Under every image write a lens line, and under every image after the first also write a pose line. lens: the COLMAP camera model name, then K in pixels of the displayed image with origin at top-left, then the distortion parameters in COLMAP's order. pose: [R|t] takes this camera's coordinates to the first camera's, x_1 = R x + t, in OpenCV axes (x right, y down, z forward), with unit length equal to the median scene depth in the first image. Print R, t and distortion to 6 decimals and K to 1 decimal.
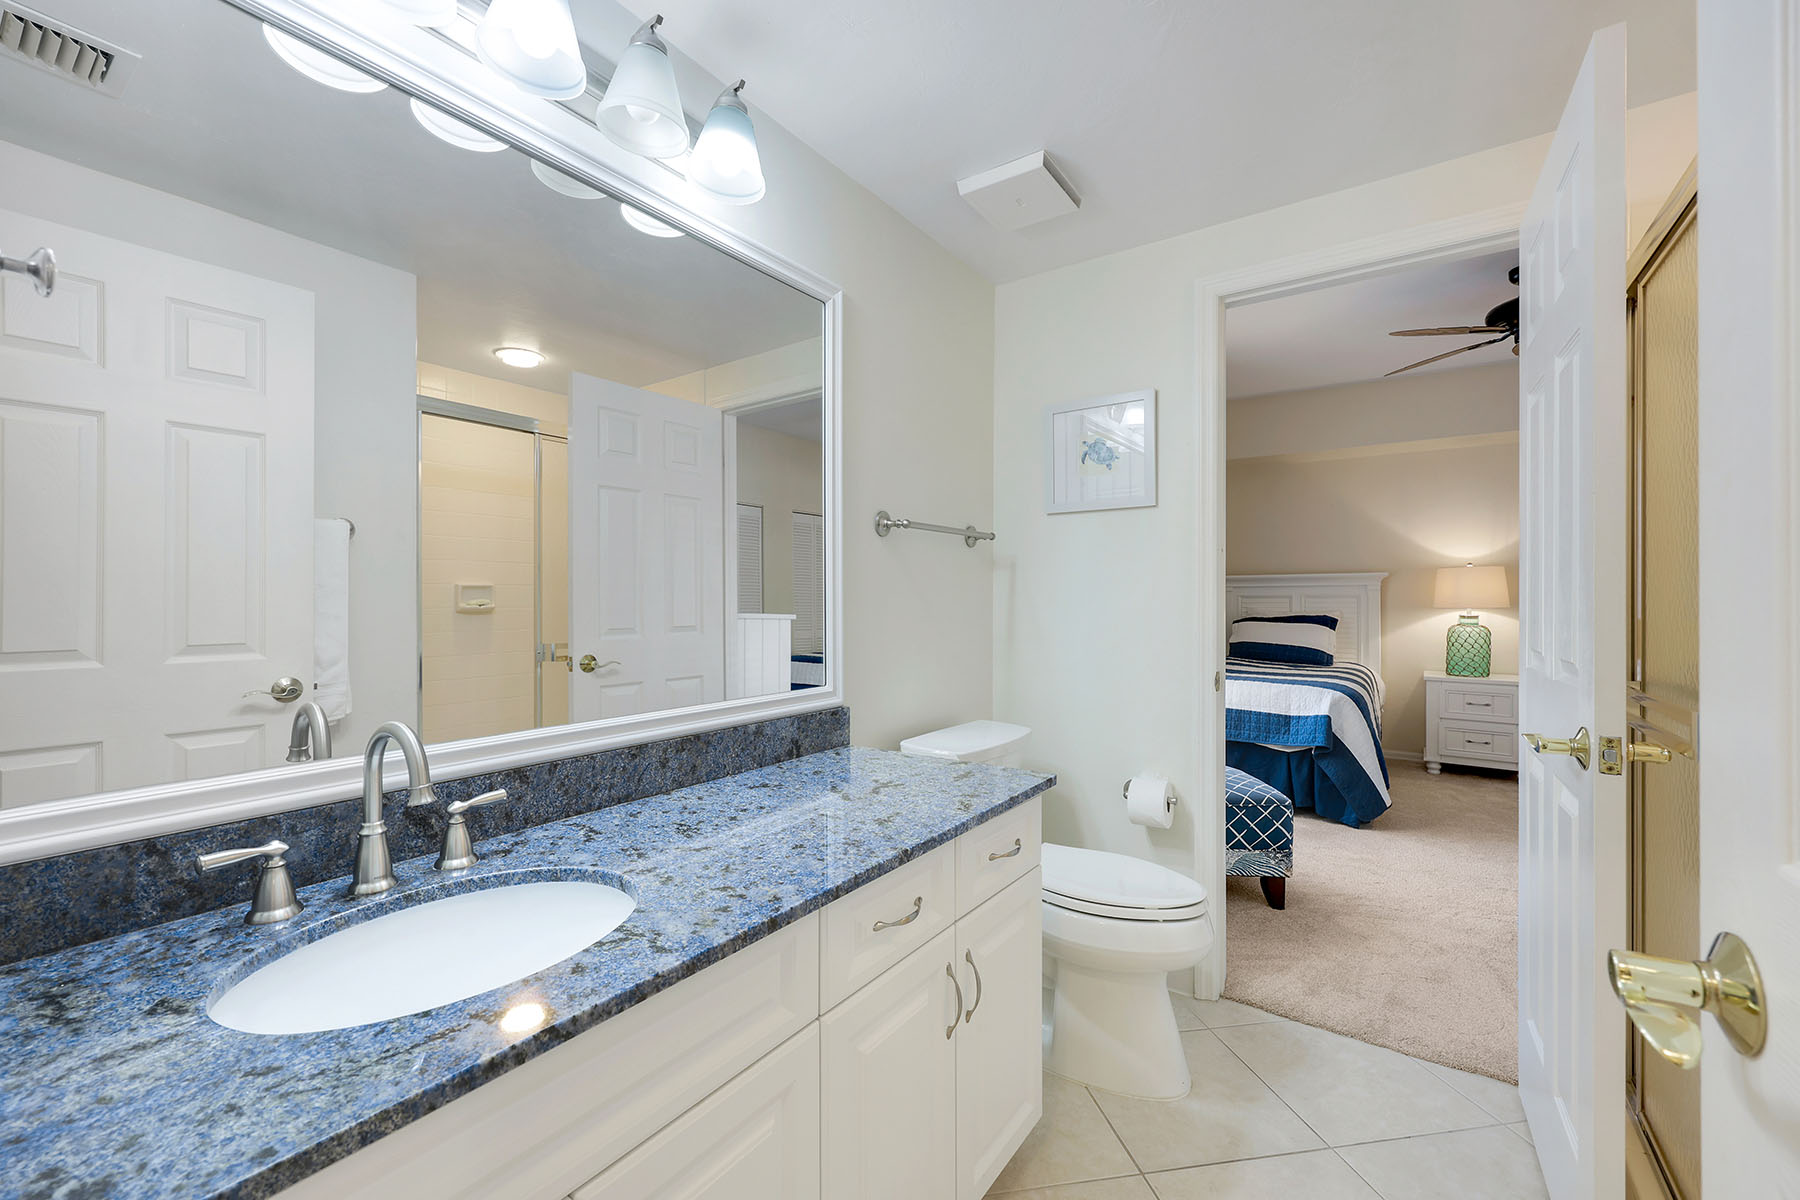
lens RADIAL K [[739.1, 0, 898.6], [0, 739.1, 599.9], [0, 0, 1]] dist [0.000402, 0.000062]
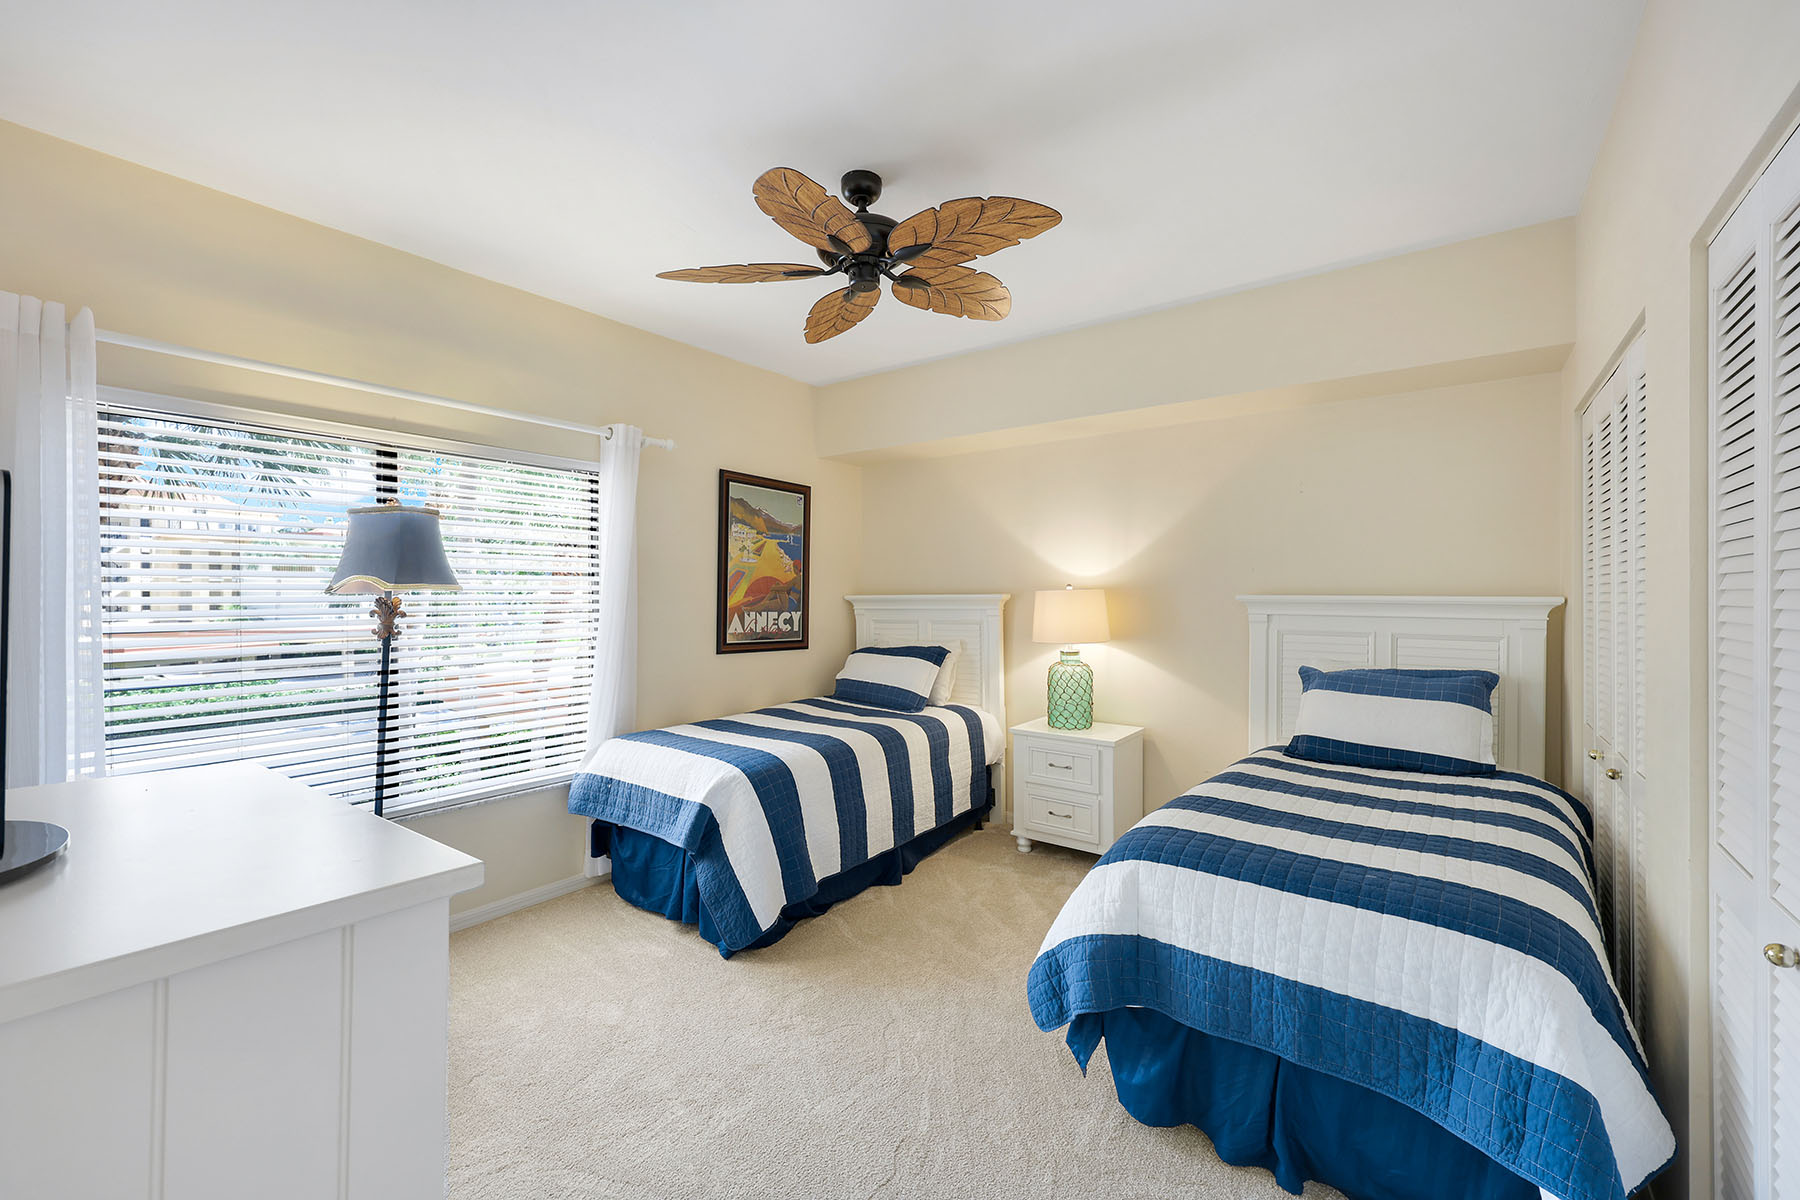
lens RADIAL K [[739.1, 0, 899.2], [0, 739.1, 595.7], [0, 0, 1]] dist [0.000402, 0.000062]
pose [[0.998903, -0.006432, -0.046380, 0.625010], [0.006554, 0.999975, 0.002487, -0.040895], [0.046363, -0.002788, 0.998921, 0.204811]]
